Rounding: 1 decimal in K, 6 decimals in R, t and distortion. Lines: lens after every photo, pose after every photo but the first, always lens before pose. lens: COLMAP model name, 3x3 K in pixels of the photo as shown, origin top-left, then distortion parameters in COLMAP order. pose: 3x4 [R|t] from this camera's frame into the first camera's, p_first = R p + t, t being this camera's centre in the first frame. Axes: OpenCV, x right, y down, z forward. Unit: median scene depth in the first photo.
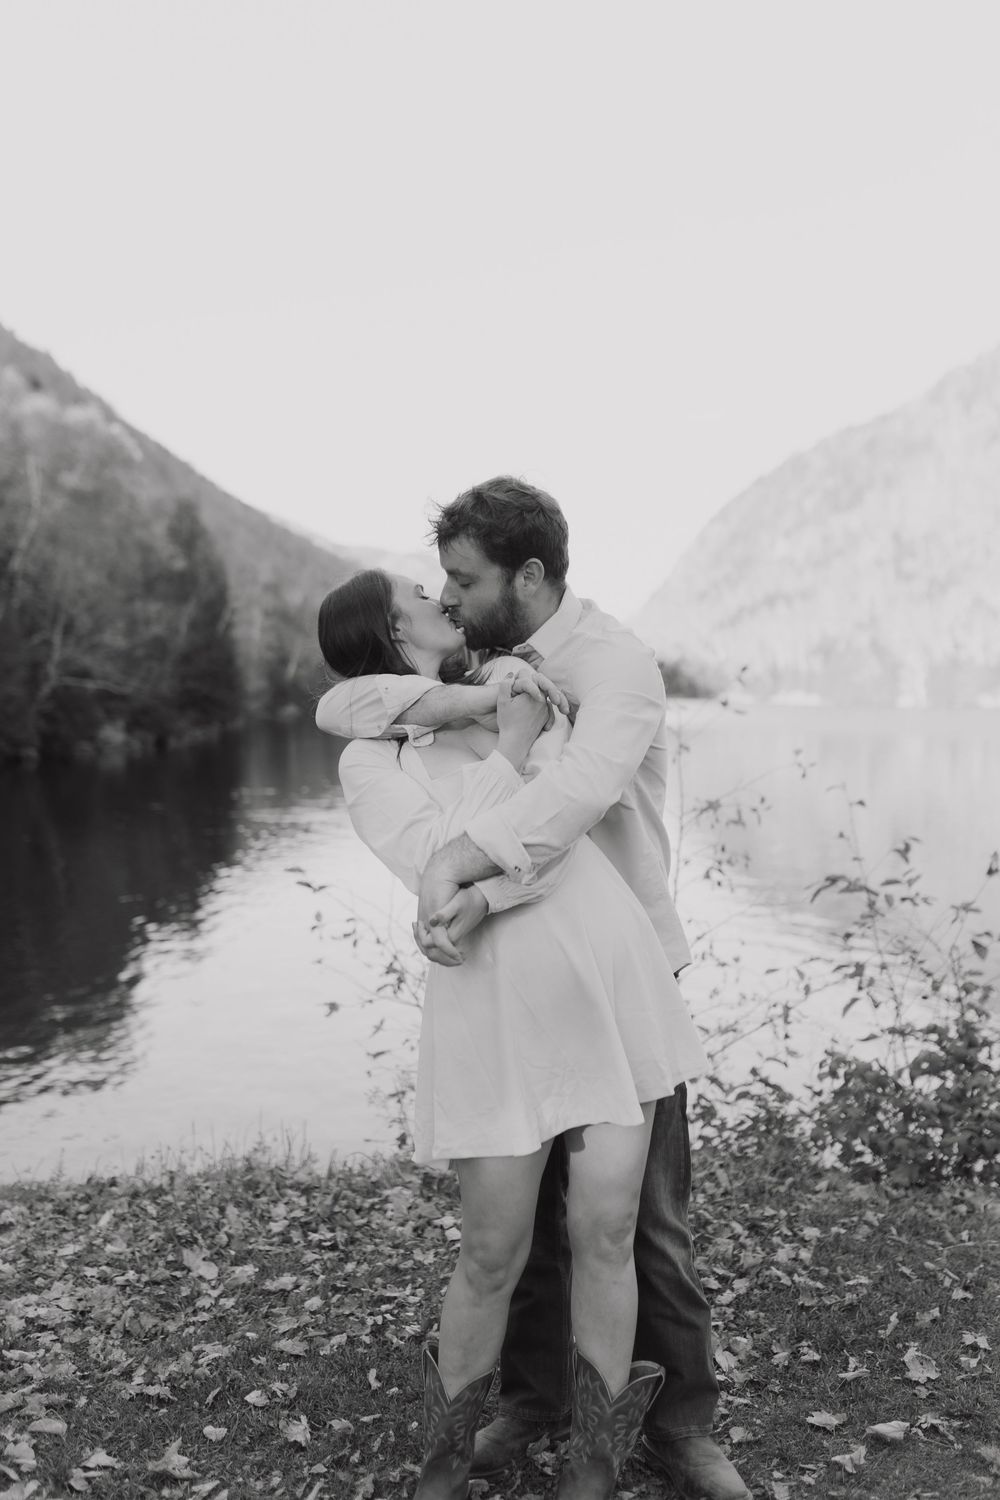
lens RADIAL K [[1417.3, 0, 471.6], [0, 1417.3, 727.2], [0, 0, 1]] dist [0.001672, -0.004353]
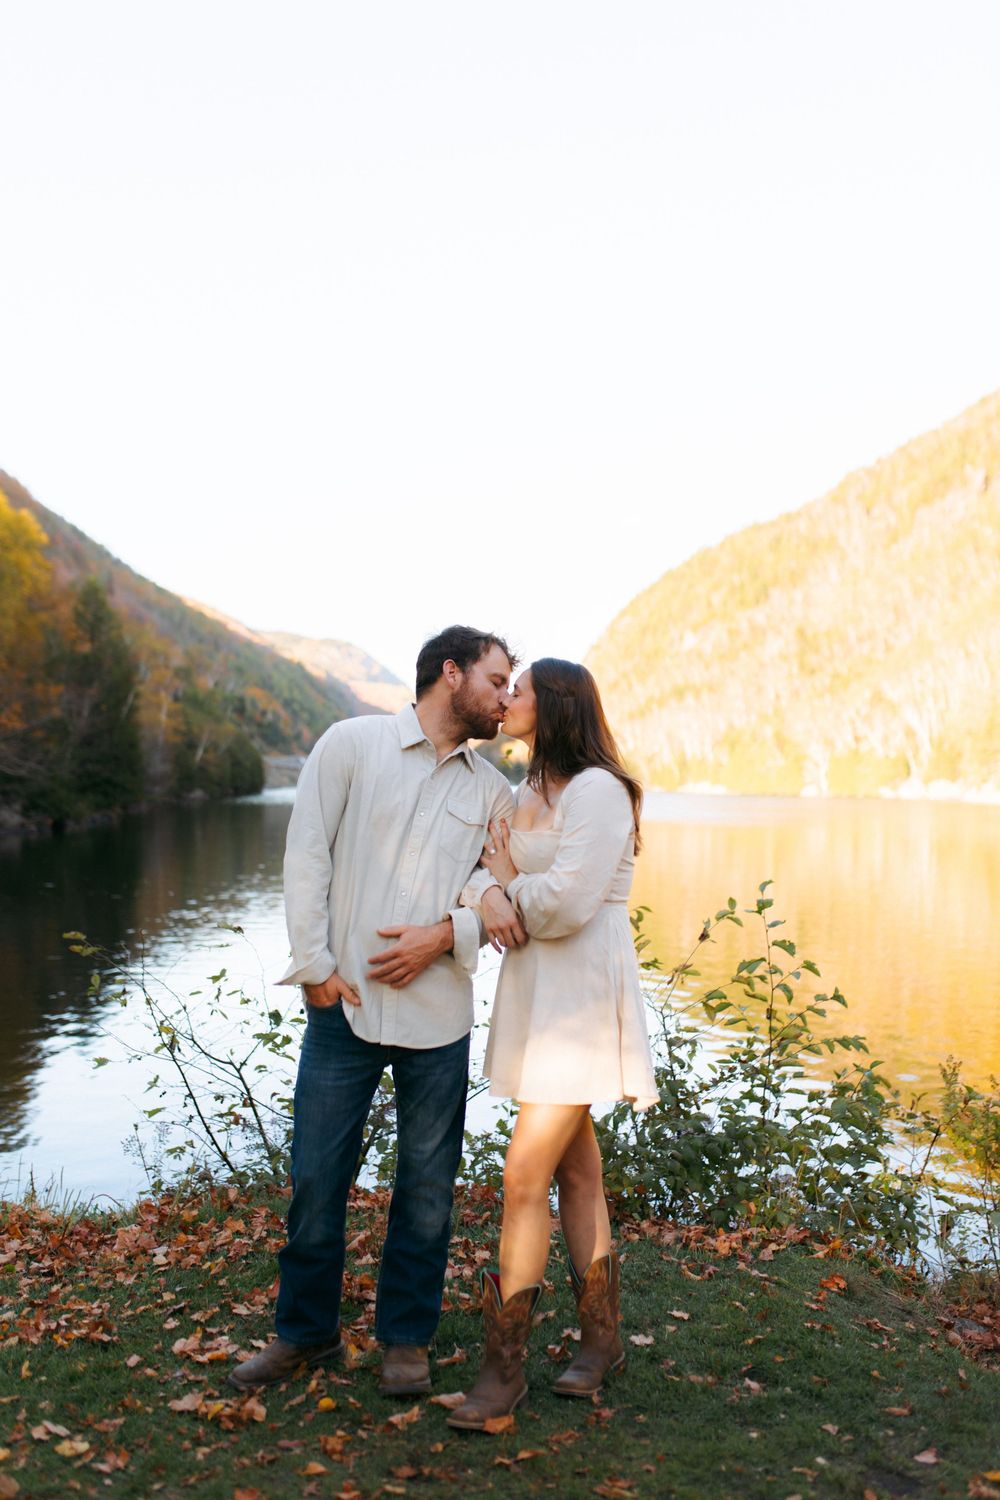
lens RADIAL K [[1417.3, 0, 471.6], [0, 1417.3, 727.2], [0, 0, 1]] dist [0.001672, -0.004353]
pose [[0.998327, 0.012710, 0.056413, 0.121092], [-0.009202, 0.998032, -0.062020, 0.008974], [-0.057090, 0.061397, 0.996479, -0.099218]]
